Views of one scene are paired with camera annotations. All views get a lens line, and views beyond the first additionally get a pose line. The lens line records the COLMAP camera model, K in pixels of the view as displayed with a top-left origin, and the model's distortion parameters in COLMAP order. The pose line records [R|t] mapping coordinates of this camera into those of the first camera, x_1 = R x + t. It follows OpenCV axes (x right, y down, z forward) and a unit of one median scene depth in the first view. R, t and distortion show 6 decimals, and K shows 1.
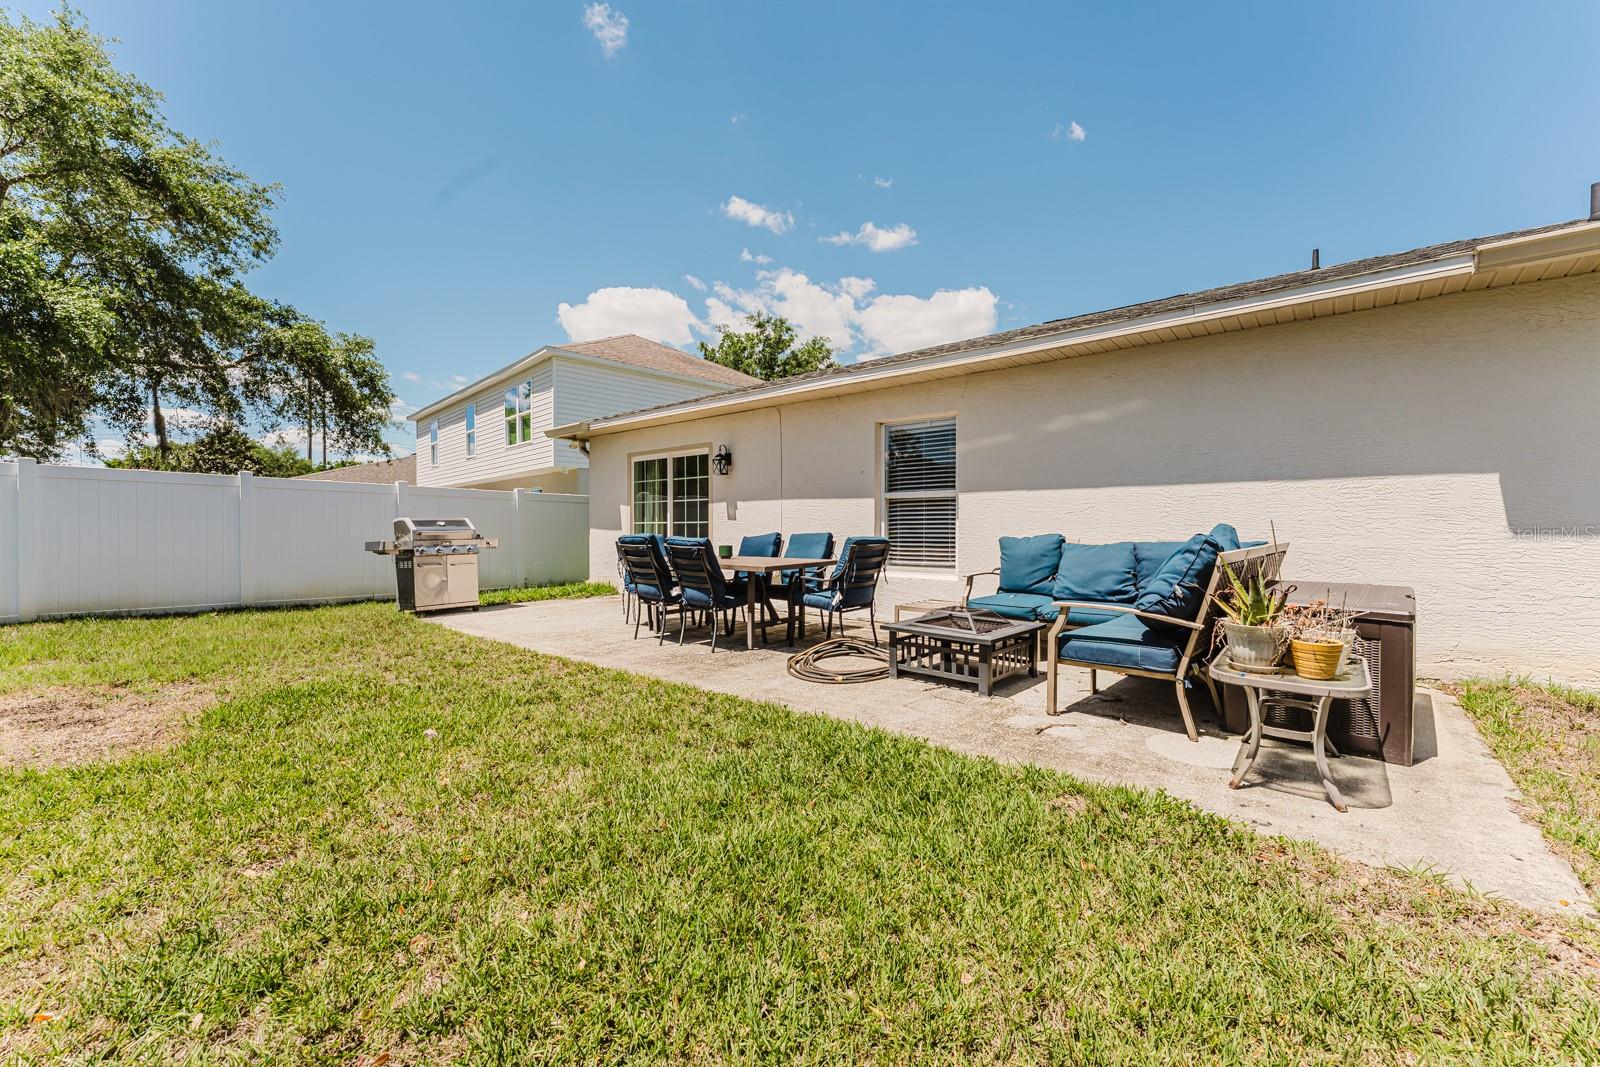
lens RADIAL K [[646.8, 0, 800.0], [0, 646.8, 533.5], [0, 0, 1]] dist [-0.000022, -0.000056]
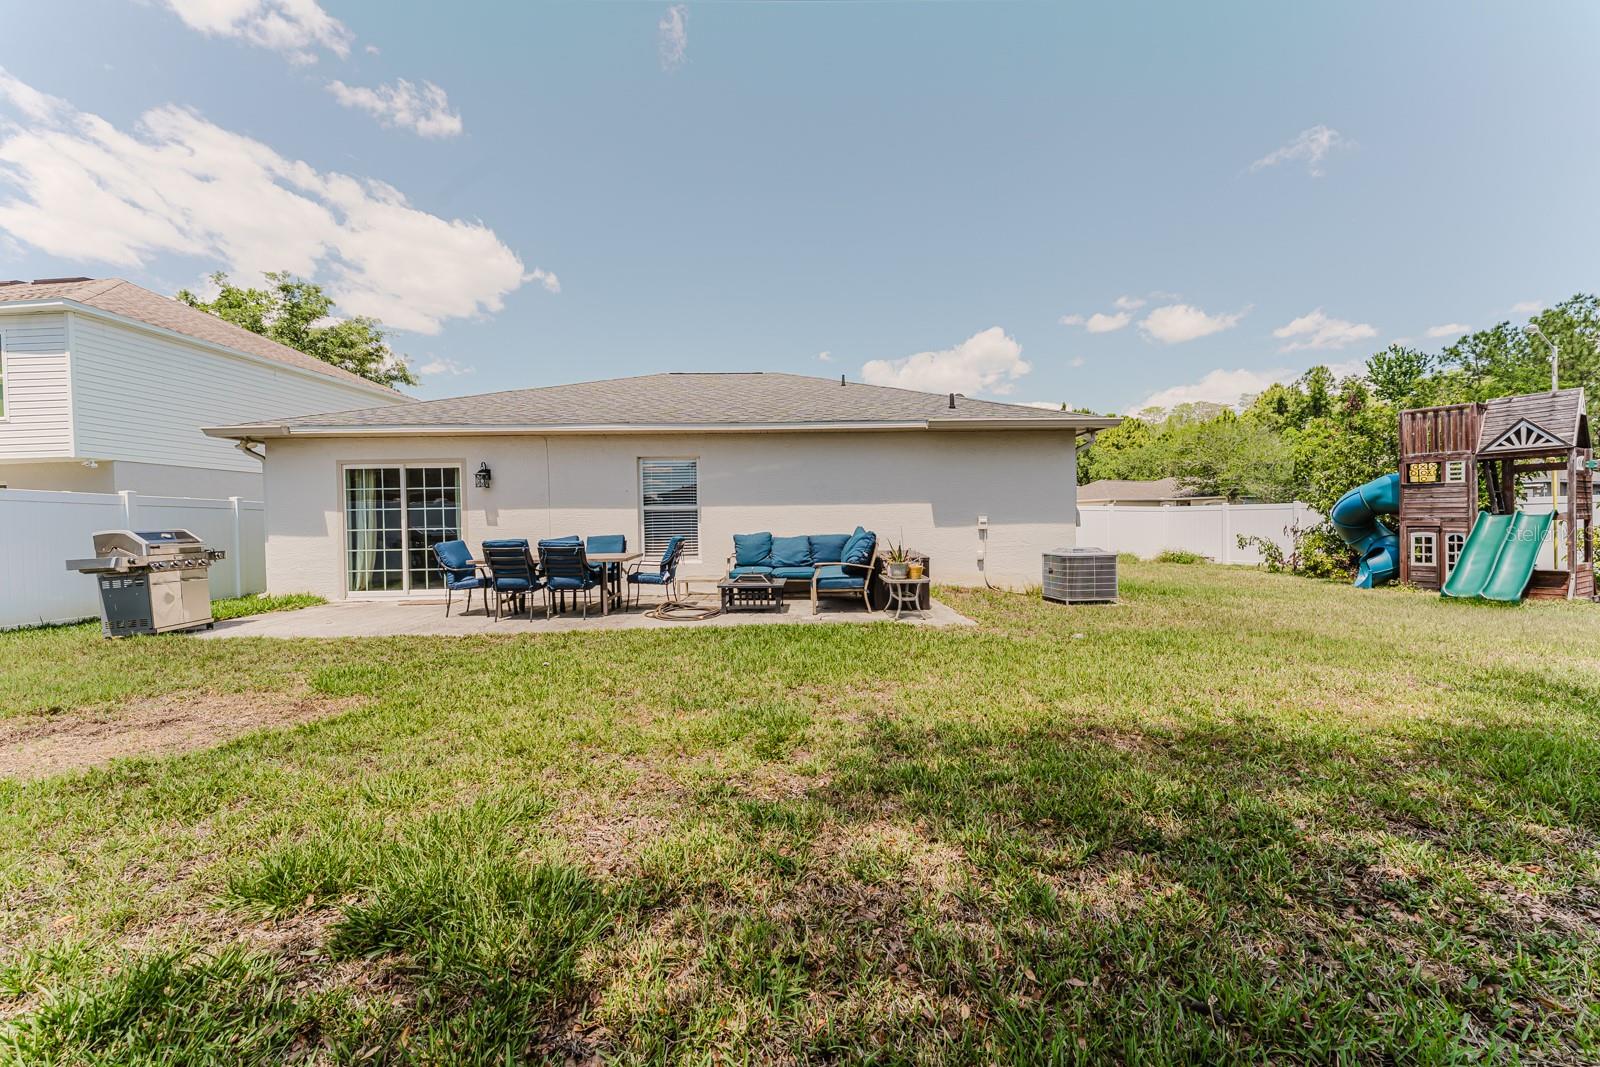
lens RADIAL K [[645.7, 0, 807.2], [0, 645.7, 534.4], [0, 0, 1]] dist [0.007974, -0.000456]
pose [[0.739827, -0.026215, 0.672287, -0.605863], [0.020916, 0.999654, 0.015964, -0.015931], [-0.672472, 0.002251, 0.740119, -0.337748]]
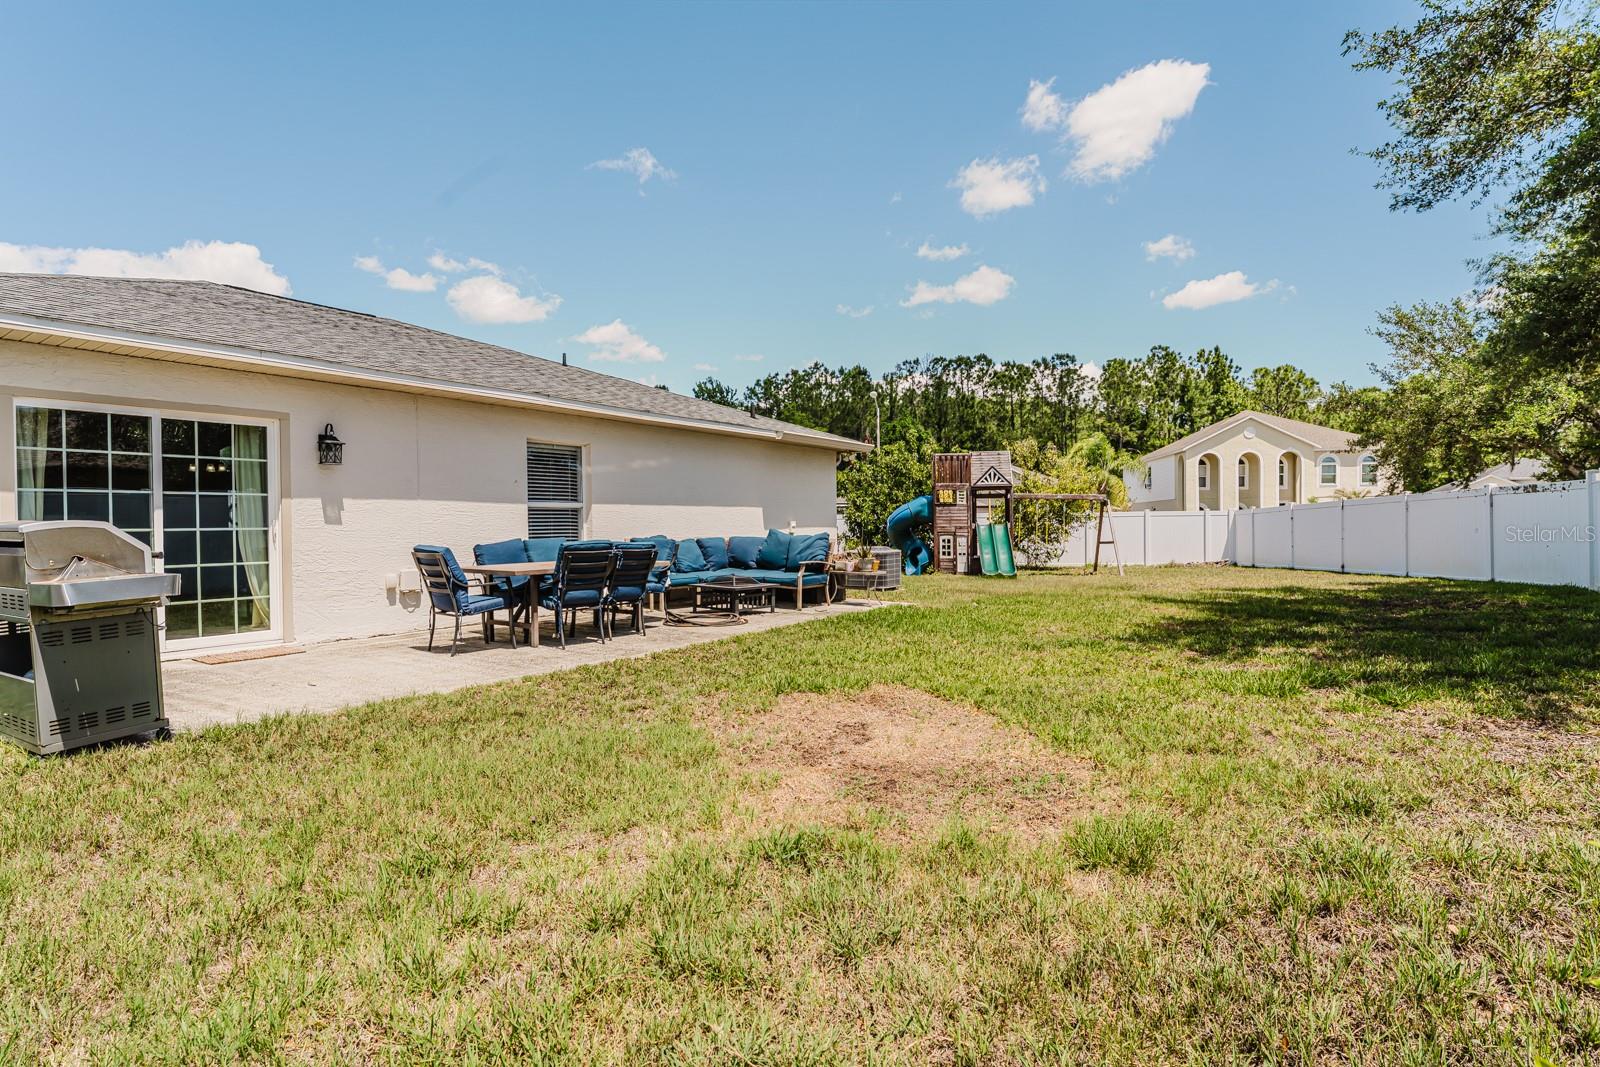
lens RADIAL K [[829.4, 0, 825.3], [0, 829.4, 524.0], [0, 0, 1]] dist [0.049726, 0.000071]
pose [[-0.124548, 0.000364, 0.992214, -1.459803], [0.015627, 0.999877, 0.001594, -0.019942], [-0.992091, 0.015704, -0.124538, 0.715008]]
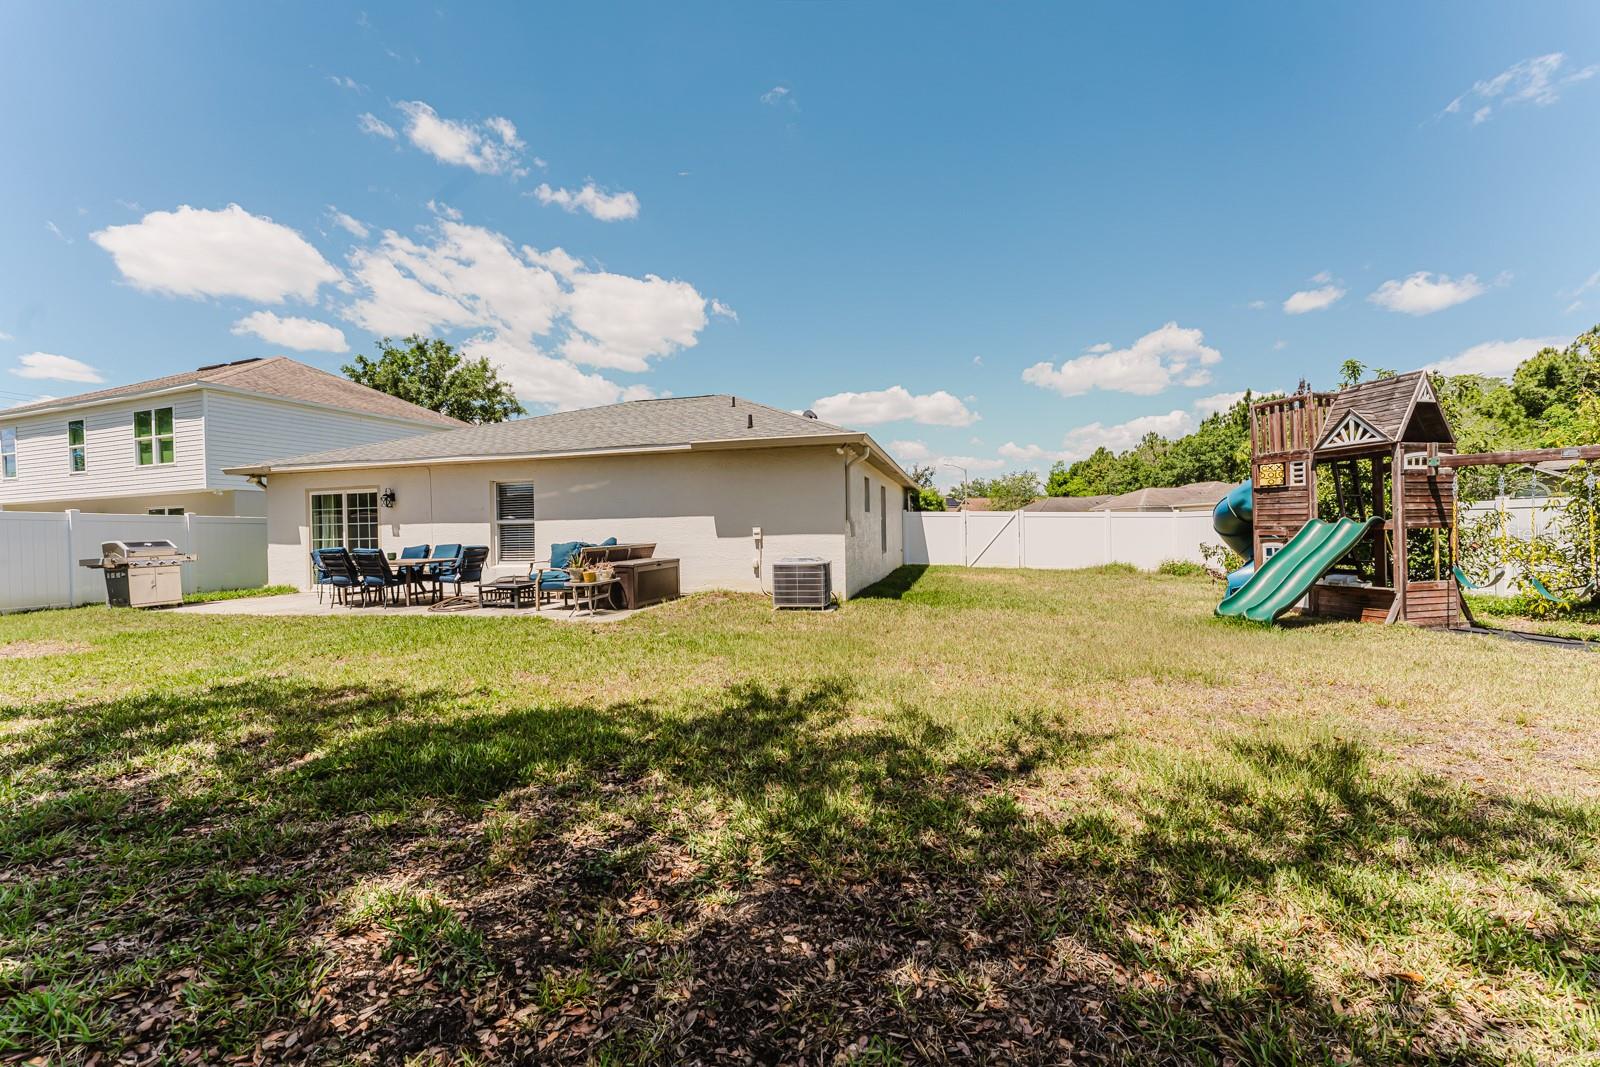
lens RADIAL K [[621.0, 0, 790.9], [0, 621.0, 533.4], [0, 0, 1]] dist [-0.003145, -0.000441]
pose [[0.896203, -0.020477, 0.443172, 0.106094], [0.023560, 0.999721, -0.001452, -0.005660], [-0.443019, 0.011742, 0.896435, -0.946836]]
